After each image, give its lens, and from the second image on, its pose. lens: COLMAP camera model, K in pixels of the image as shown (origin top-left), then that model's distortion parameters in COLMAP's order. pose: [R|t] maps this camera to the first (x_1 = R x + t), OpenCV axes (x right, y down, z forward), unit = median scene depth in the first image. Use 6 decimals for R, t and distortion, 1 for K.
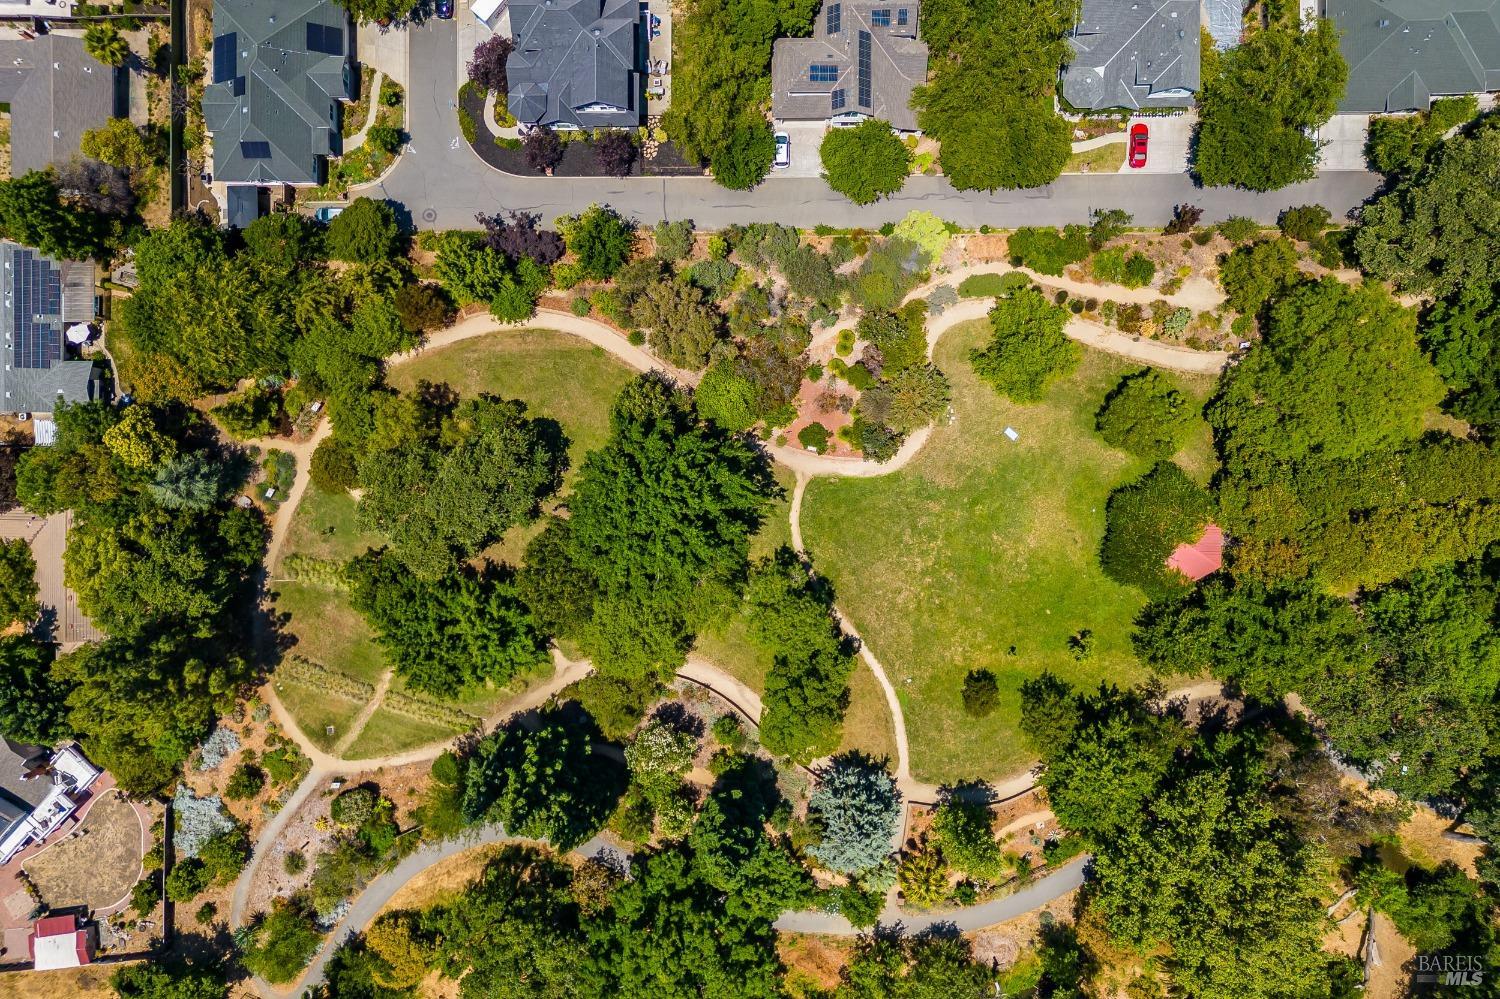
lens RADIAL K [[1052.0, 0, 747.5], [0, 1052.0, 496.6], [0, 0, 1]] dist [0.059472, -0.054518]
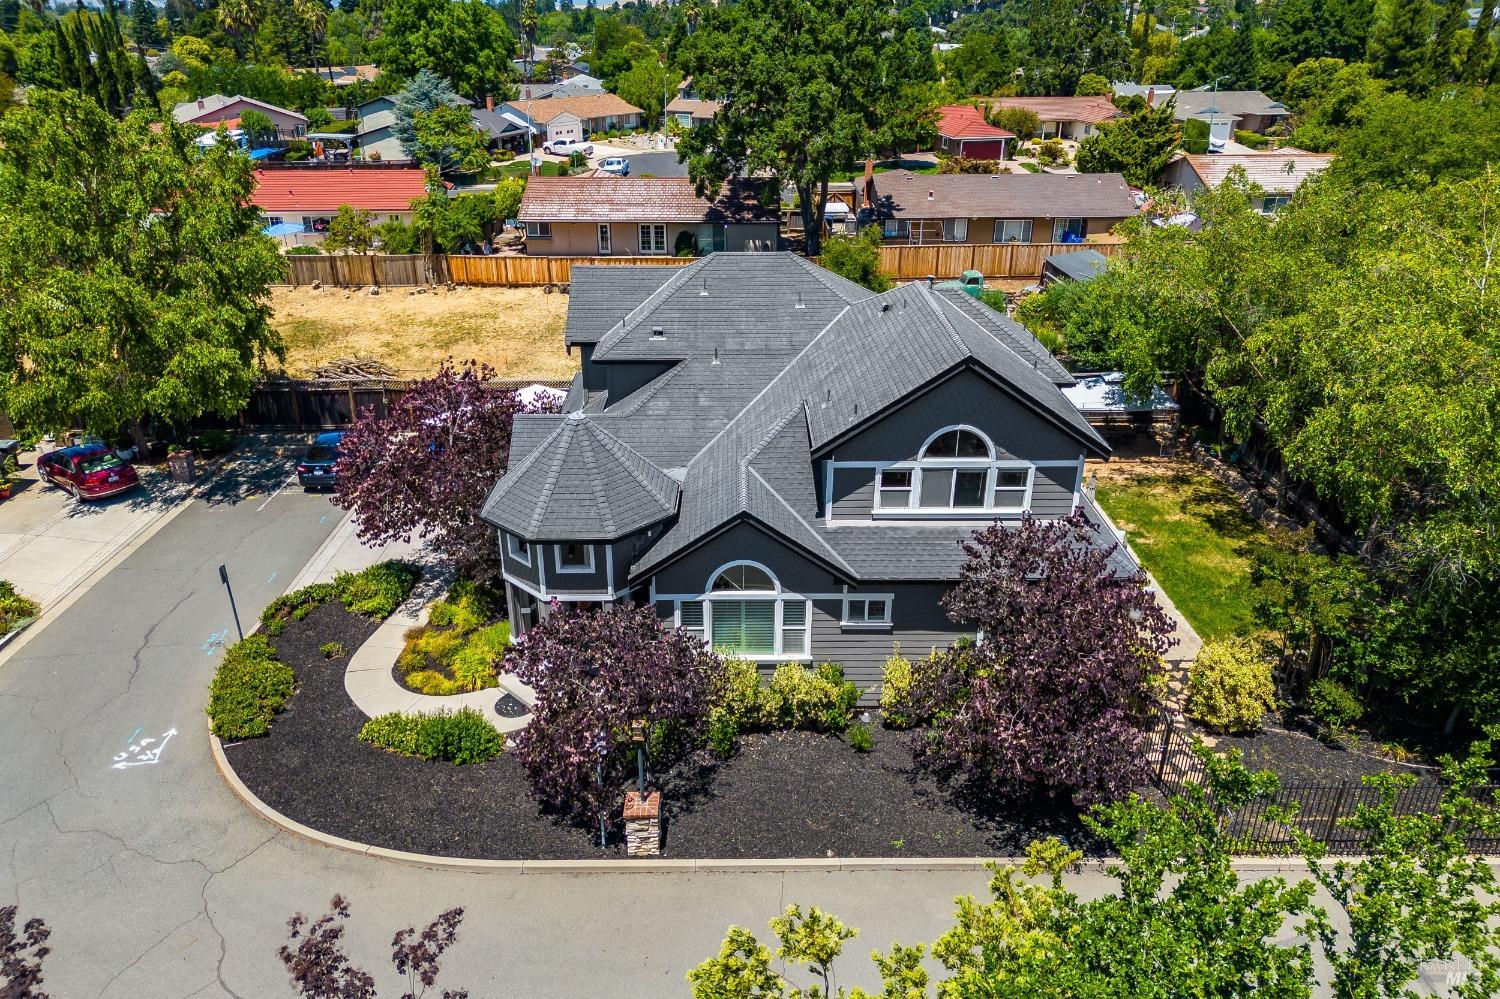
lens RADIAL K [[1052.0, 0, 747.5], [0, 1052.0, 496.6], [0, 0, 1]] dist [0.059472, -0.054518]
pose [[0.999388, 0.018441, 0.029722, -0.175934], [0.019387, 0.415240, -0.909505, -0.178280], [-0.029114, 0.909525, 0.414629, 0.883327]]
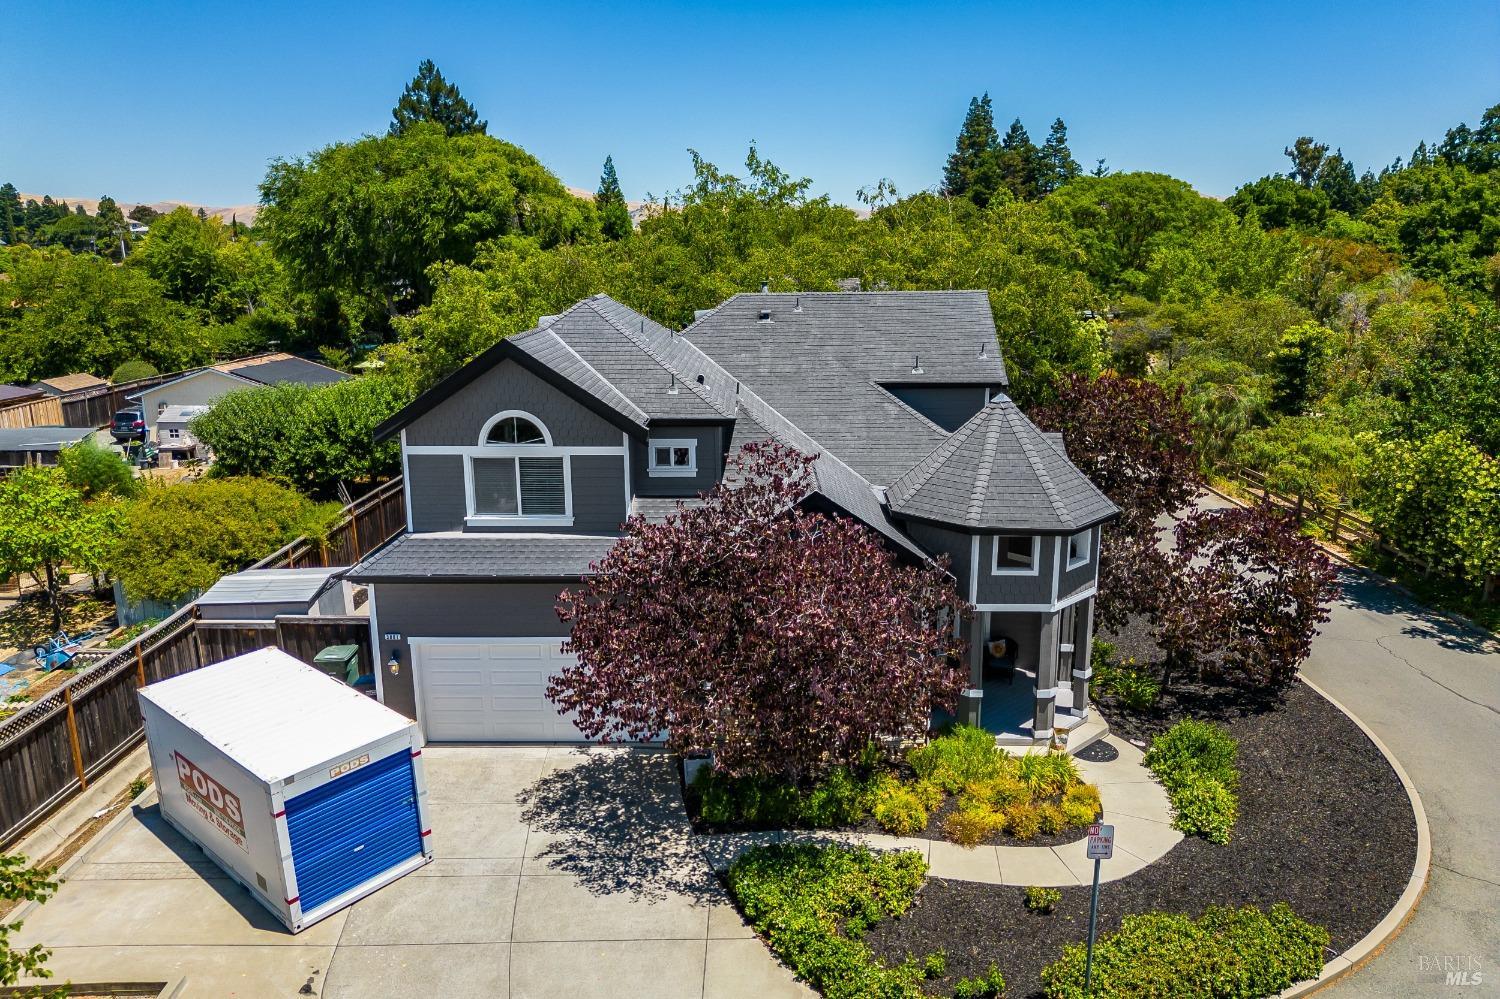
lens RADIAL K [[1052.0, 0, 747.5], [0, 1052.0, 496.6], [0, 0, 1]] dist [0.059472, -0.054518]
pose [[0.013342, -0.198444, 0.980021, -0.368158], [0.999888, -0.003972, -0.014416, -0.396295], [0.006753, 0.980104, 0.198369, 0.931561]]
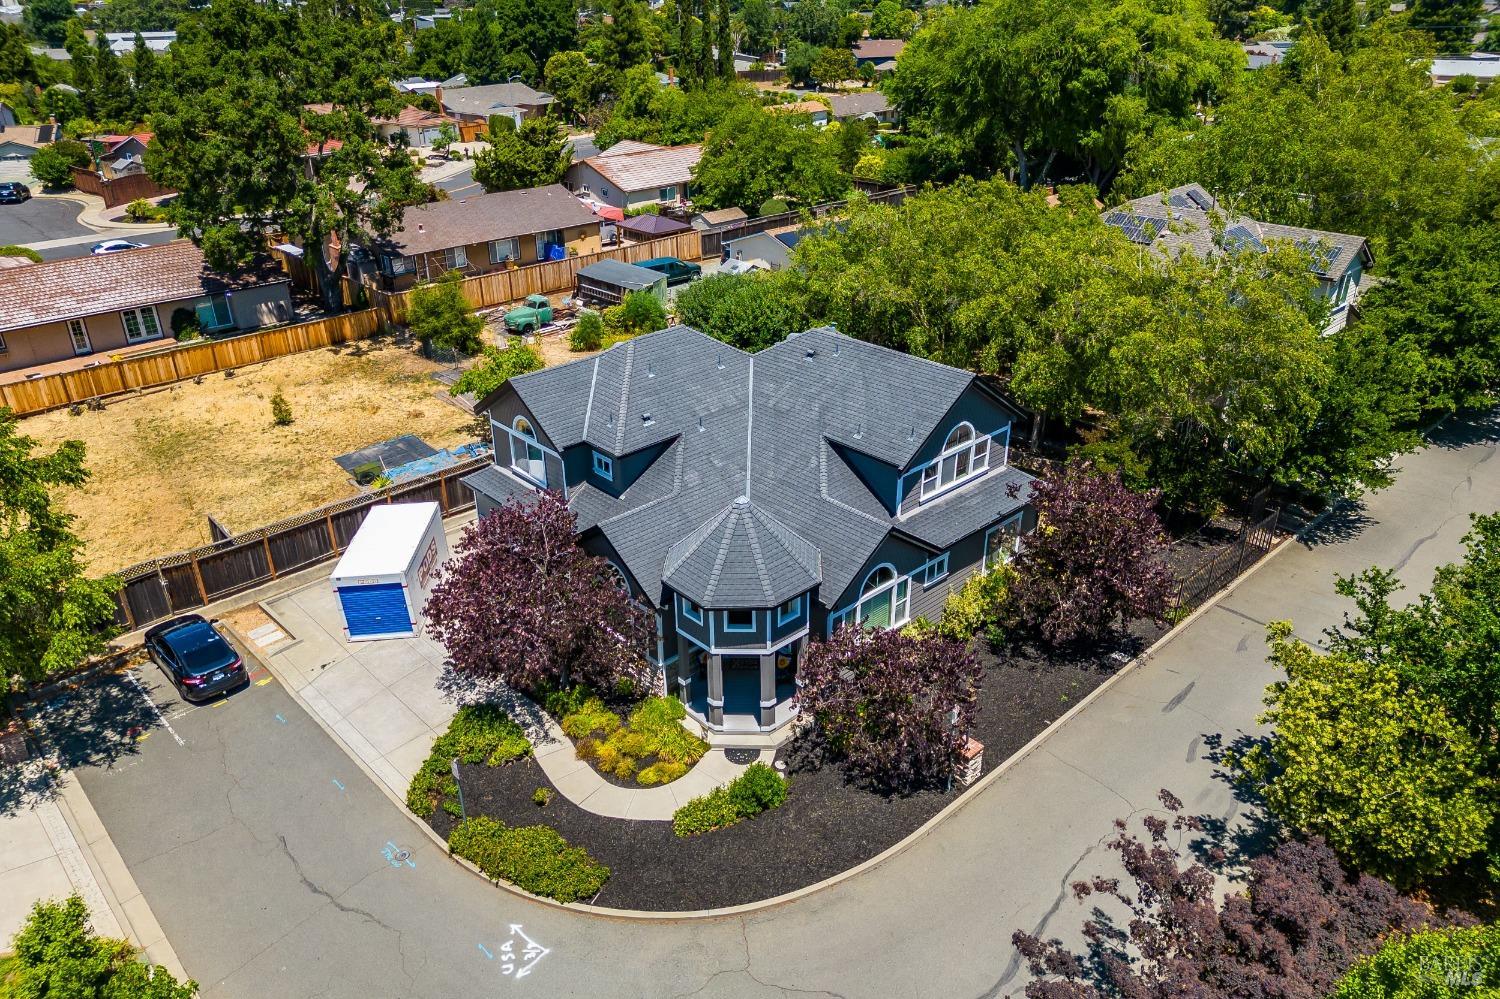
lens RADIAL K [[1052.0, 0, 747.5], [0, 1052.0, 496.6], [0, 0, 1]] dist [0.059472, -0.054518]
pose [[0.726780, -0.284676, 0.625100, -0.342771], [0.686791, 0.315021, -0.655042, -0.208467], [-0.010445, 0.905385, 0.424464, 0.852498]]
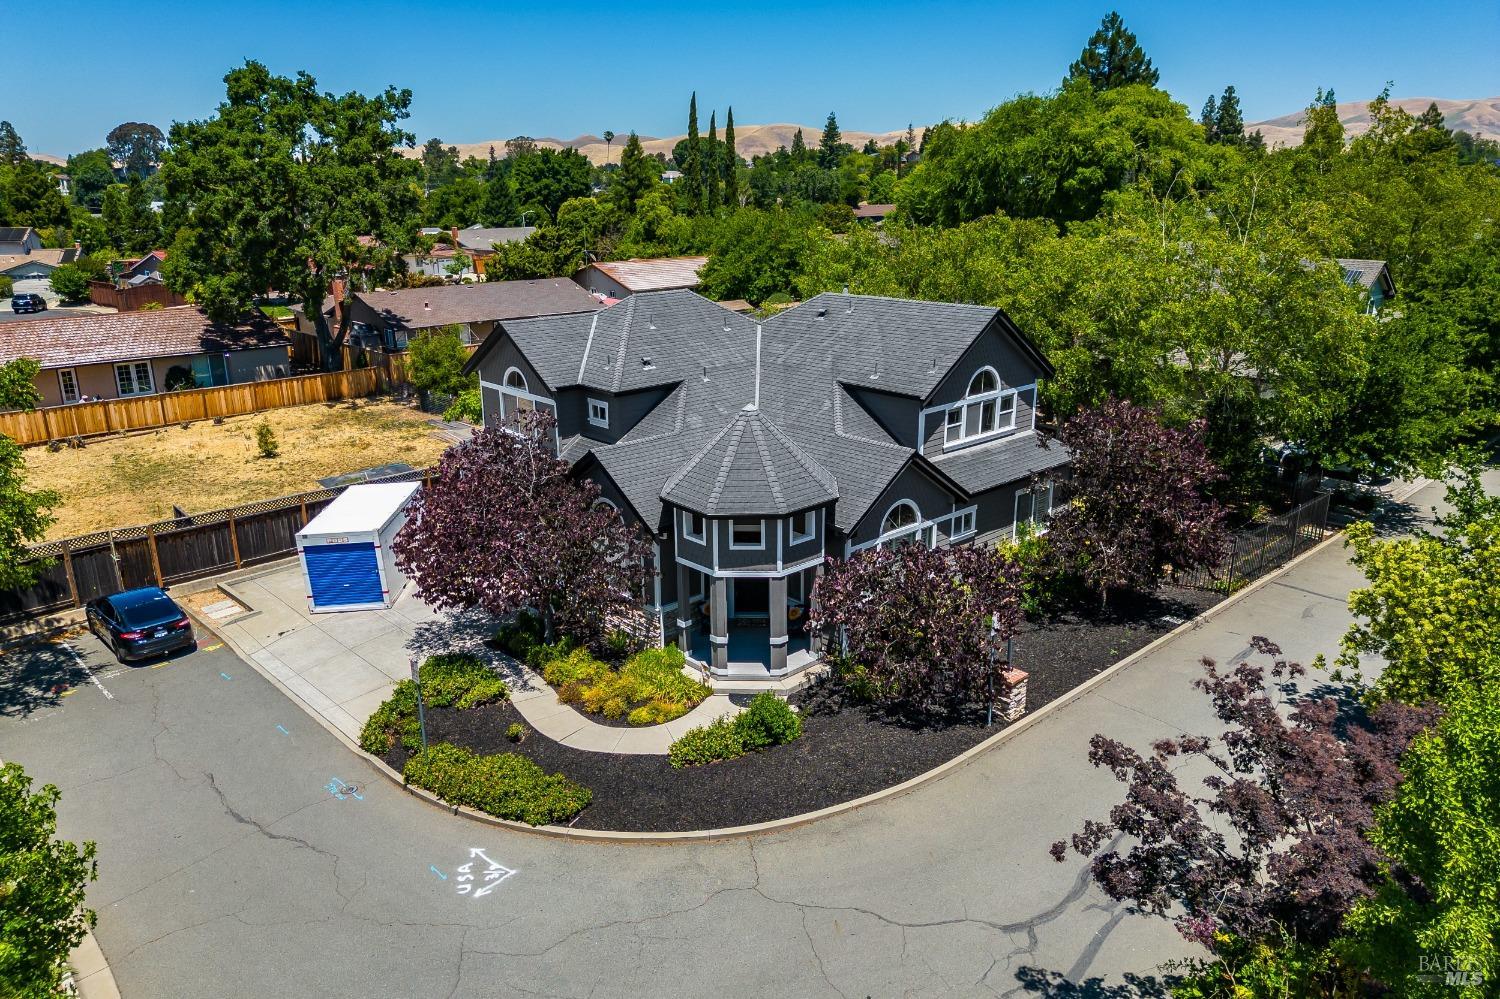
lens RADIAL K [[1054.0, 0, 747.7], [0, 1054.0, 497.2], [0, 0, 1]] dist [0.055058, -0.055353]
pose [[0.729392, -0.176060, 0.661052, -0.341766], [0.683984, 0.205183, -0.700047, -0.209984], [-0.012387, 0.962758, 0.270081, 0.910885]]
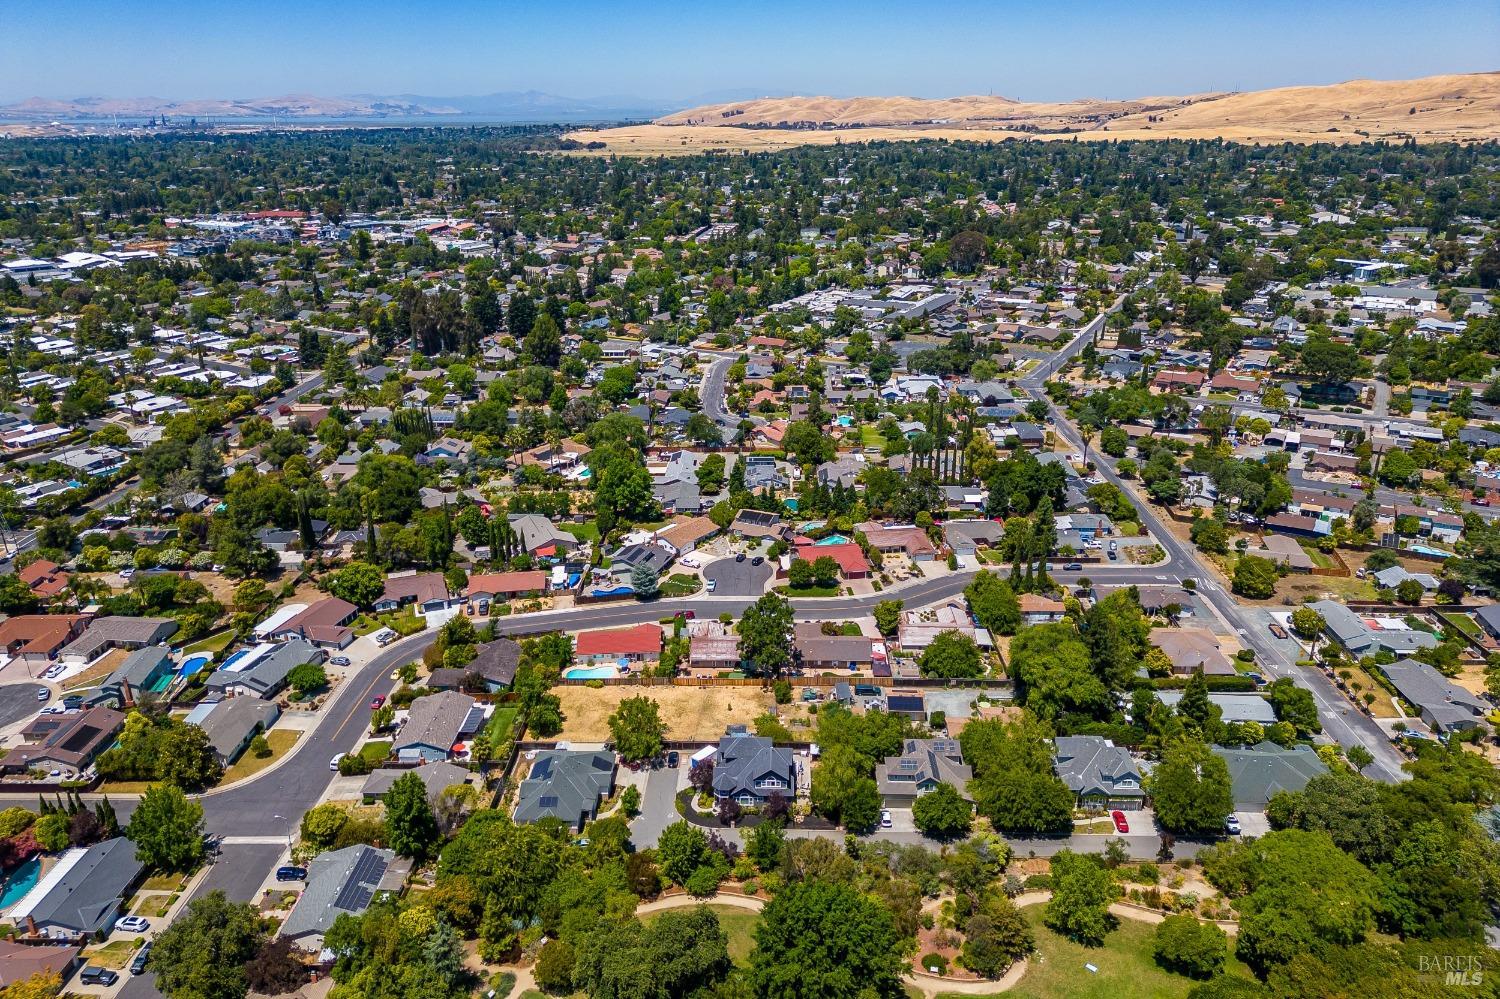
lens RADIAL K [[1052.0, 0, 747.5], [0, 1052.0, 496.6], [0, 0, 1]] dist [0.059472, -0.054518]
pose [[0.999456, 0.027450, -0.018290, -0.150576], [-0.026716, 0.348426, -0.936955, 0.936107], [-0.019347, 0.936934, 0.348970, 0.038463]]
